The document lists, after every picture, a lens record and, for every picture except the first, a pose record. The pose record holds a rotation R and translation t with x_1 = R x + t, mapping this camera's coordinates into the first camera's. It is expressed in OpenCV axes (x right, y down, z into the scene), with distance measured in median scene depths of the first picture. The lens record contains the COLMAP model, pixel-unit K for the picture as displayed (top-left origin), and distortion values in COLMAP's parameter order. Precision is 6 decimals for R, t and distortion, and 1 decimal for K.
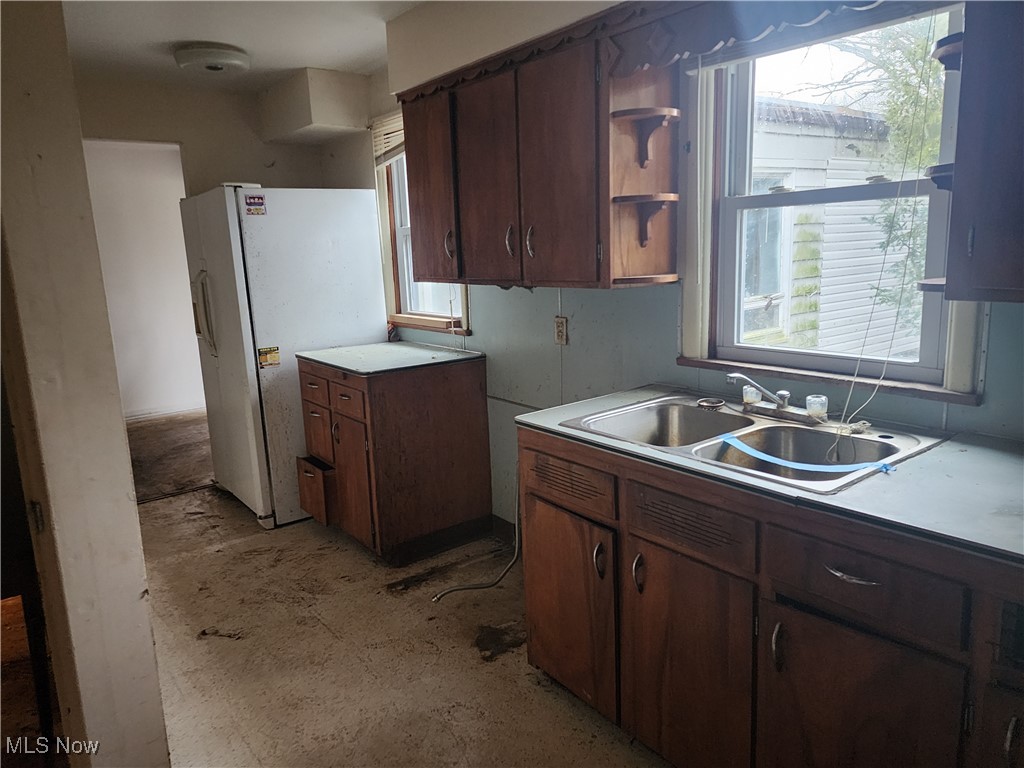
lens RADIAL K [[723.4, 0, 500.8], [0, 723.4, 376.2], [0, 0, 1]] dist [0.068162, -0.065520]
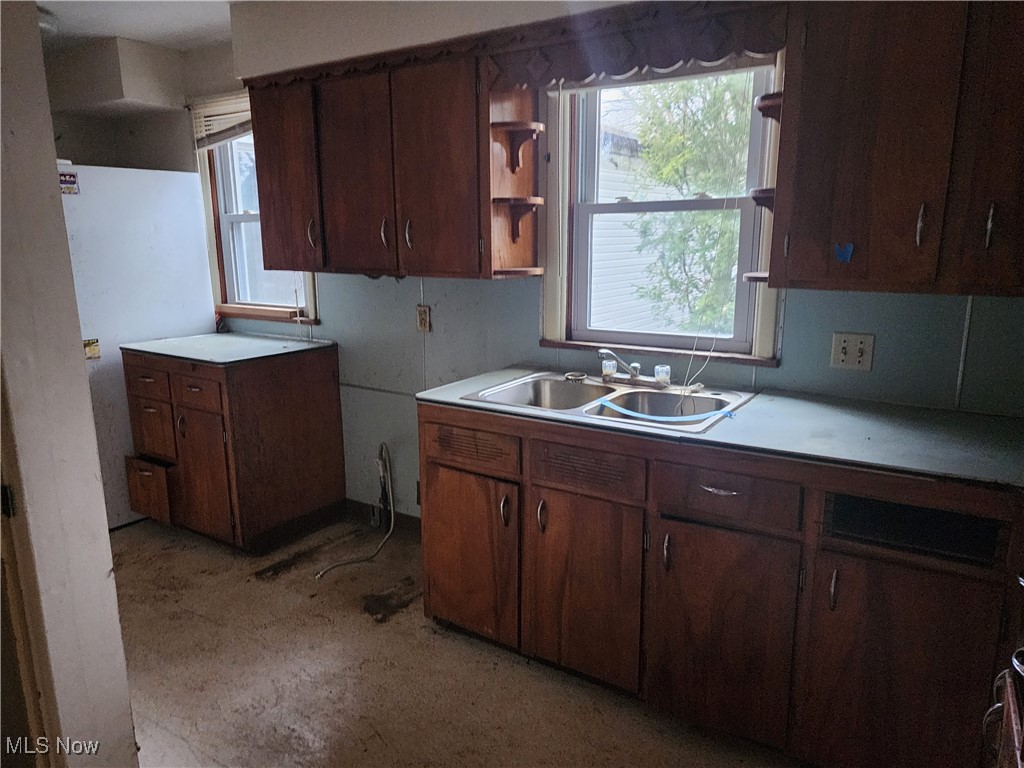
lens RADIAL K [[723.4, 0, 511.9], [0, 723.4, 392.0], [0, 0, 1]] dist [0.068162, -0.065520]
pose [[0.946341, -0.037206, 0.321021, -0.176866], [0.028533, 0.999091, 0.031680, 0.019867], [-0.321908, -0.020821, 0.946542, -0.084467]]
